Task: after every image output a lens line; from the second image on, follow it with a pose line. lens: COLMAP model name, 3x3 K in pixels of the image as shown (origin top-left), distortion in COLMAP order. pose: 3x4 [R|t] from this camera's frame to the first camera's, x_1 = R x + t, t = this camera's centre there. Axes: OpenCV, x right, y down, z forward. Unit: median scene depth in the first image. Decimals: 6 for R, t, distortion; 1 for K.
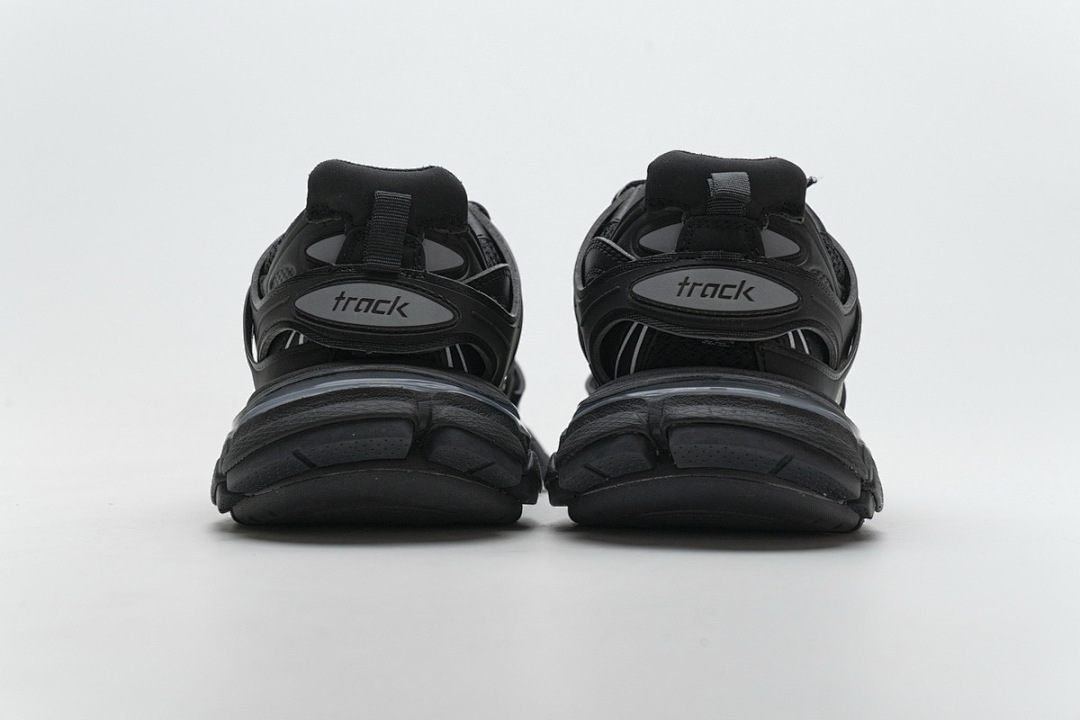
lens RADIAL K [[1871.3, 0, 547.9], [0, 1871.3, 359.0], [0, 0, 1]] dist [-0.010021, 0.000000]
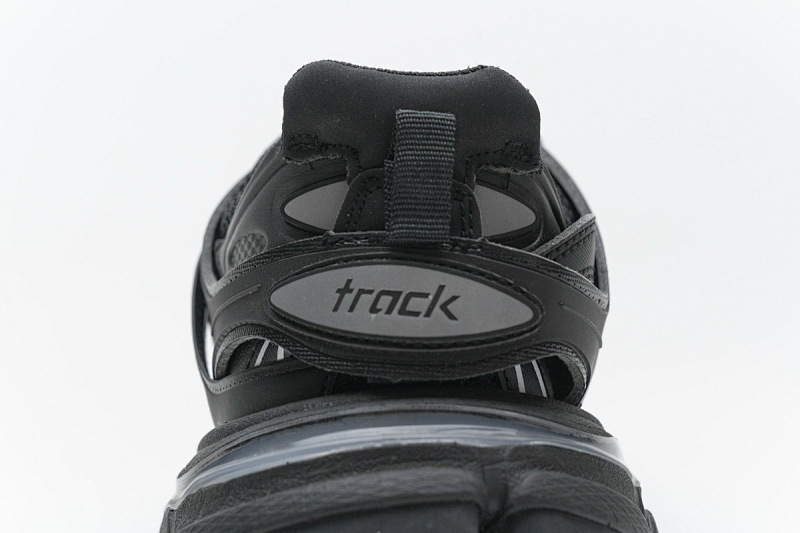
lens RADIAL K [[1386.1, 0, 394.7], [0, 1386.1, 268.6], [0, 0, 1]] dist [-0.010021, 0.000000]
pose [[0.998992, -0.025396, -0.037023, -0.077682], [0.026437, 0.999261, 0.027890, -0.050942], [0.036287, -0.028841, 0.998925, 0.552522]]
